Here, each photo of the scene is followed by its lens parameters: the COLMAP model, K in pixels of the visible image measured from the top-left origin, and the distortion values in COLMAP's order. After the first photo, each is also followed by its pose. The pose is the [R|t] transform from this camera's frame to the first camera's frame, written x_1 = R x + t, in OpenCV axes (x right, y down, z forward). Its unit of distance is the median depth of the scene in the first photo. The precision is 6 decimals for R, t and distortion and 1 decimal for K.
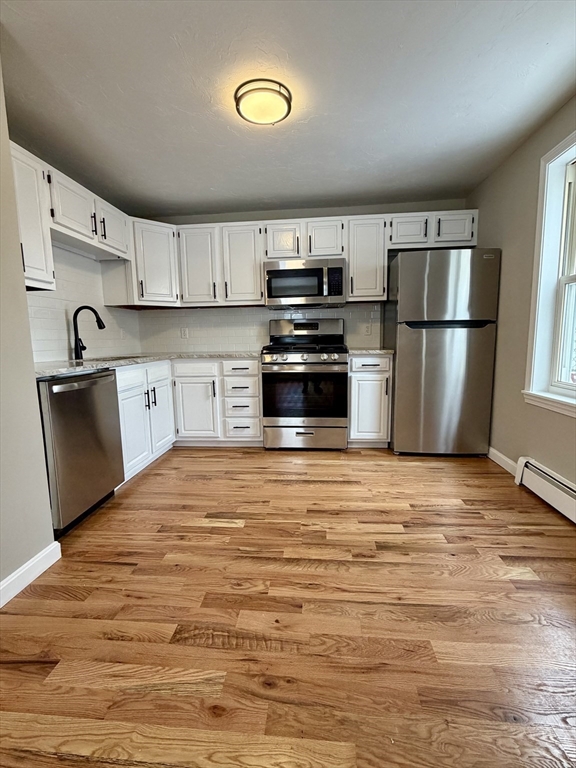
lens RADIAL K [[352.2, 0, 287.7], [0, 352.2, 384.2], [0, 0, 1]] dist [-0.000842, -0.001299]
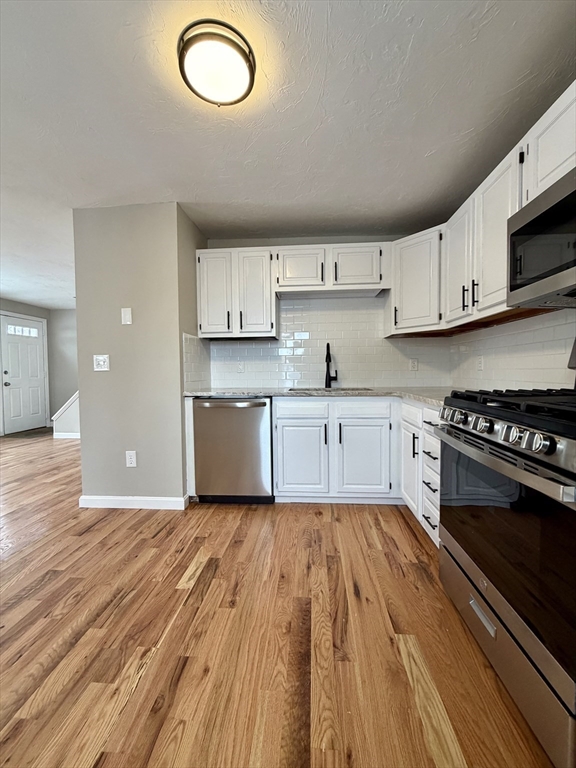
lens RADIAL K [[304.8, 0, 287.0], [0, 304.8, 381.7], [0, 0, 1]] dist [-0.002242, 0.000633]
pose [[0.011380, 0.055516, -0.998393, 0.467317], [-0.121738, 0.991107, 0.053723, -0.140822], [0.992497, 0.120931, 0.018037, 0.917315]]
